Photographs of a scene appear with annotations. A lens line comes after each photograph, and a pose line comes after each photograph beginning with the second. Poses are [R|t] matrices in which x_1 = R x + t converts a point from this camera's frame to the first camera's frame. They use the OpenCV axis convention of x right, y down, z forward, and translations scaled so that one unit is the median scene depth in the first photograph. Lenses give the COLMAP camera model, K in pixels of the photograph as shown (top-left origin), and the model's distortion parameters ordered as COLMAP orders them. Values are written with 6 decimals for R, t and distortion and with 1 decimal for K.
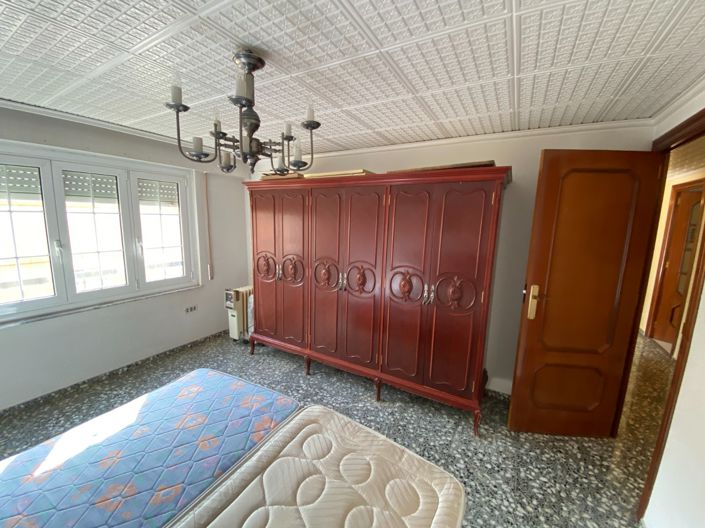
lens RADIAL K [[286.7, 0, 351.0], [0, 286.7, 264.9], [0, 0, 1]] dist [0.034573, -0.028905]
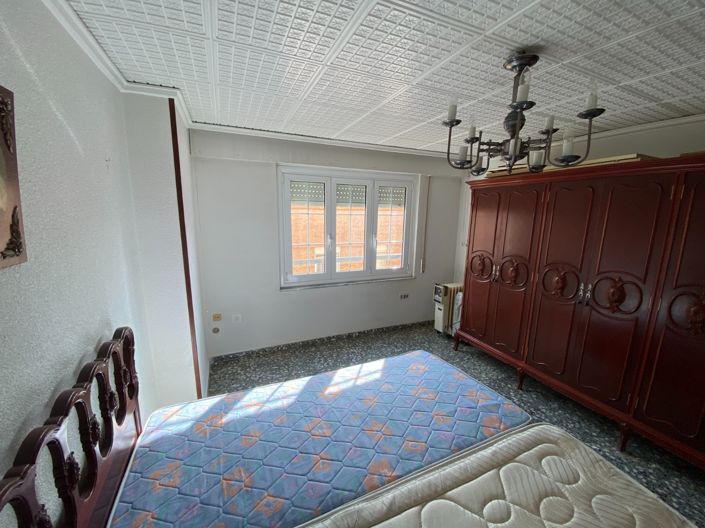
lens RADIAL K [[285.1, 0, 341.1], [0, 285.1, 264.9], [0, 0, 1]] dist [0.013813, -0.018099]
pose [[0.790293, 0.094317, -0.605426, -0.092207], [-0.087428, 0.995329, 0.040933, 0.003110], [0.606459, 0.020582, 0.794848, -0.071437]]
